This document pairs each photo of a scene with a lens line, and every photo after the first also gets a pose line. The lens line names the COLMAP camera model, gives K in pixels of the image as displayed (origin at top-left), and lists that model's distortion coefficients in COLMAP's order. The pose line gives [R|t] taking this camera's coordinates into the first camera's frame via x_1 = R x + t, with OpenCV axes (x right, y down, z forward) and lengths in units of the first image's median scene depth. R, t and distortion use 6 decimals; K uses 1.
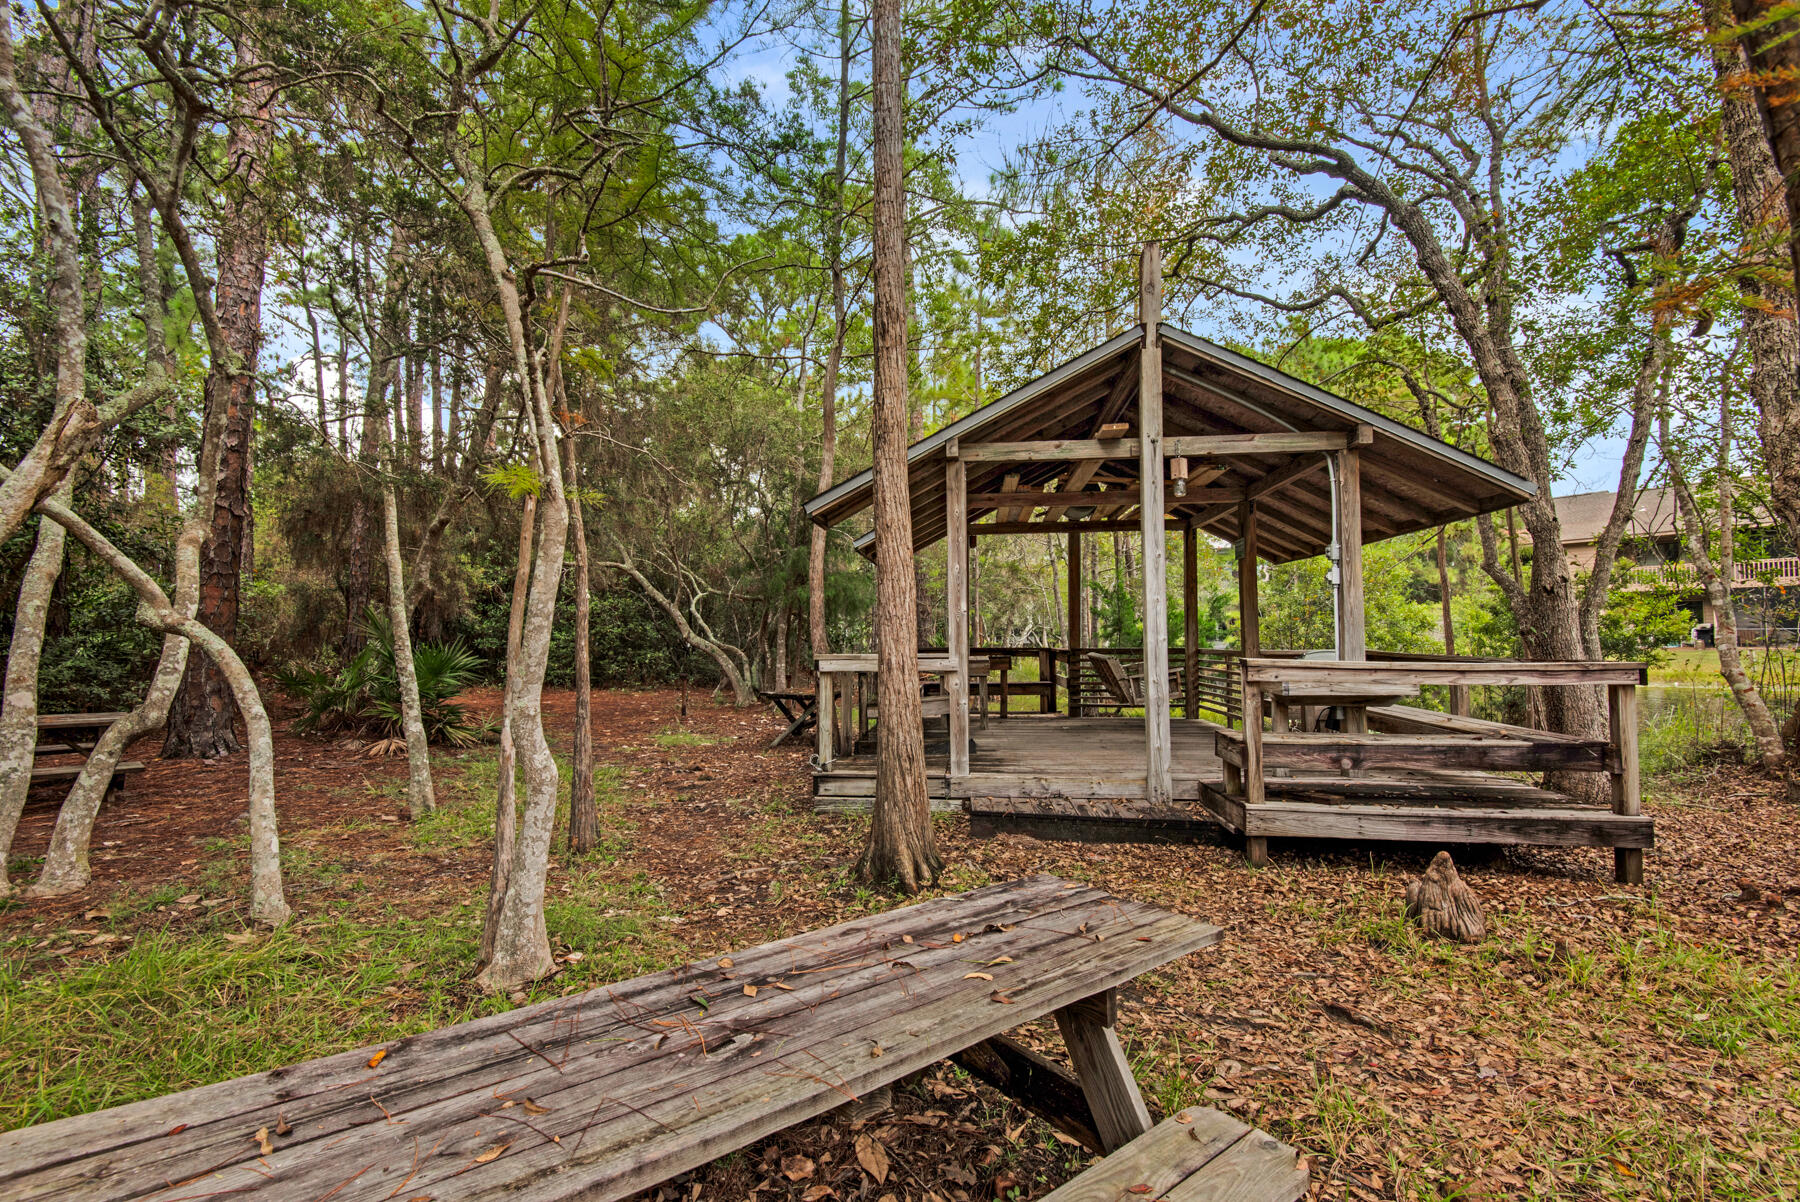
lens RADIAL K [[828.5, 0, 895.0], [0, 828.5, 599.1], [0, 0, 1]] dist [0.003093, -0.004480]
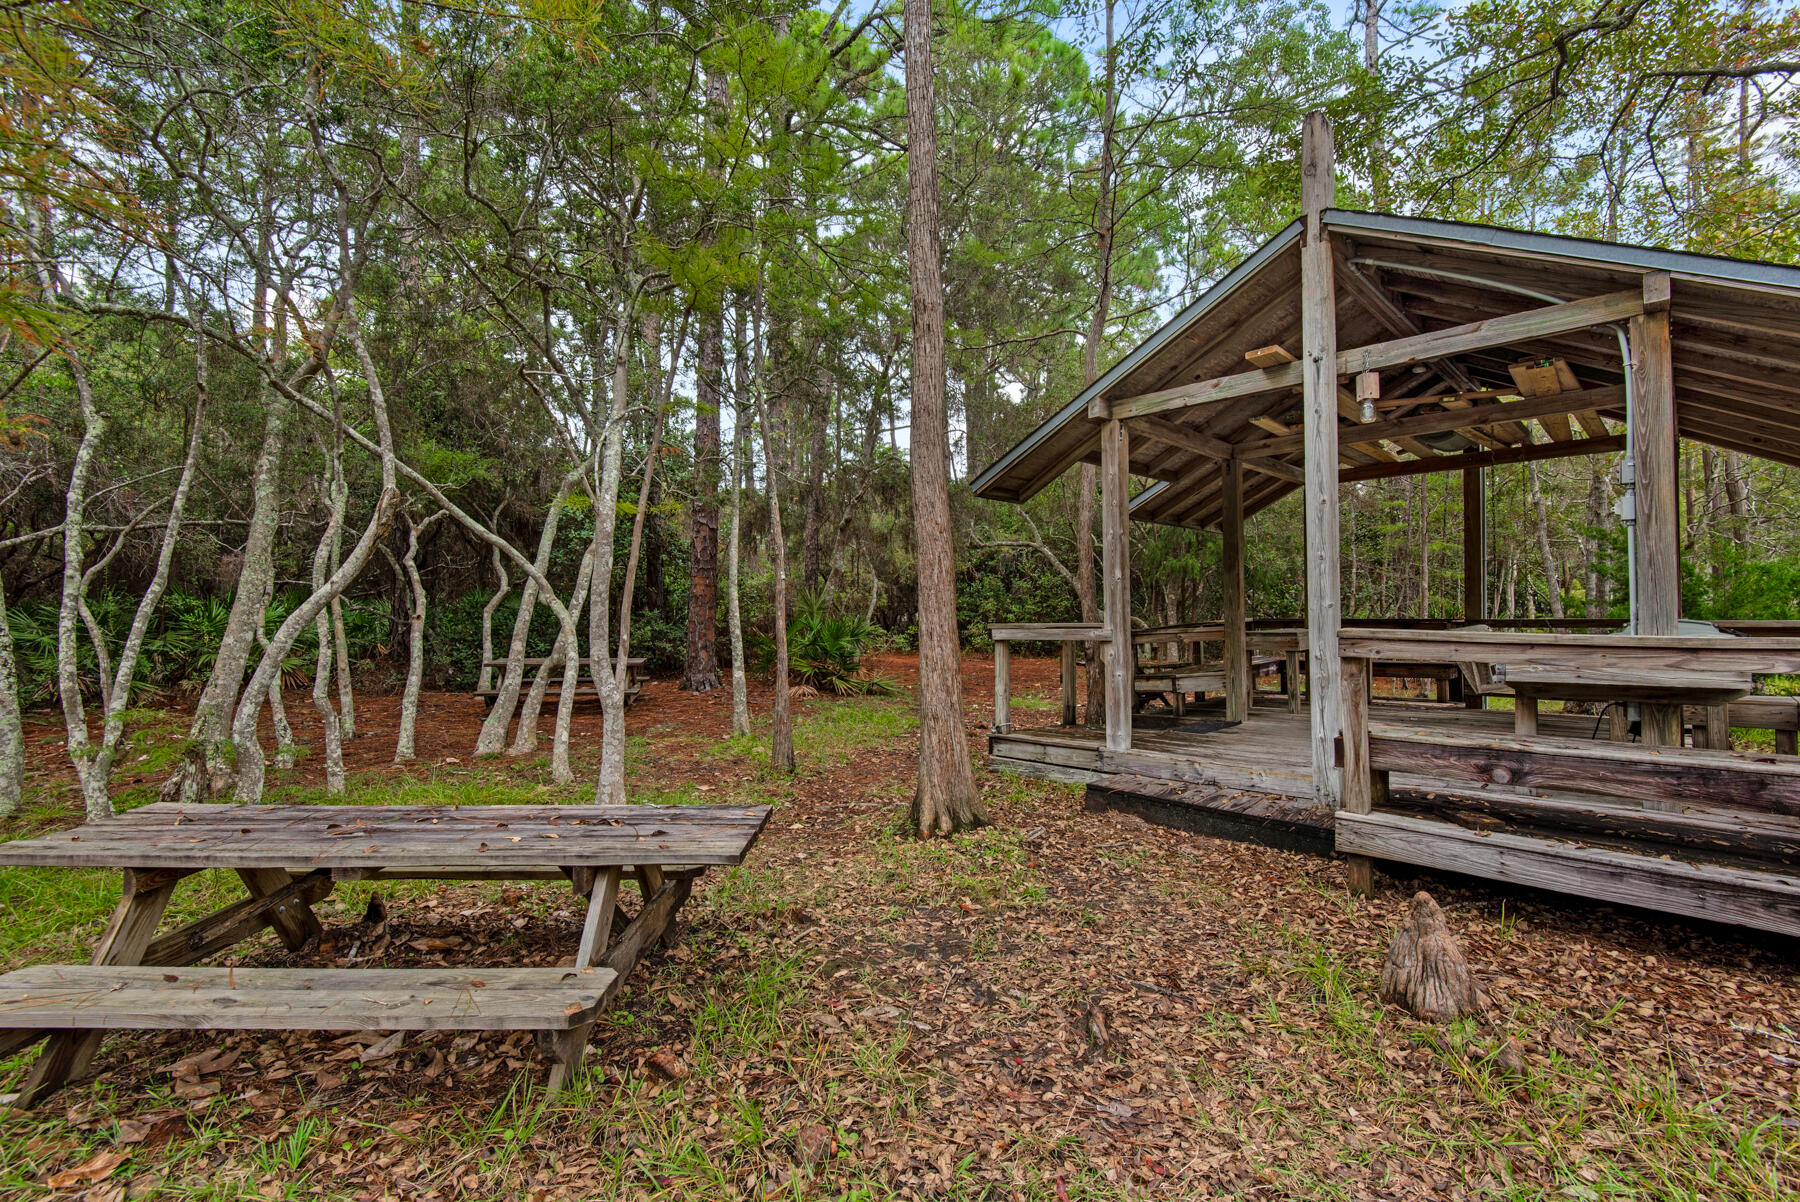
lens RADIAL K [[828.5, 0, 890.5], [0, 828.5, 609.3], [0, 0, 1]] dist [0.003093, -0.004480]
pose [[0.770370, -0.009289, -0.637530, 0.500788], [0.037588, 0.998817, 0.030866, 0.011001], [0.636489, -0.047742, 0.769807, 0.101850]]
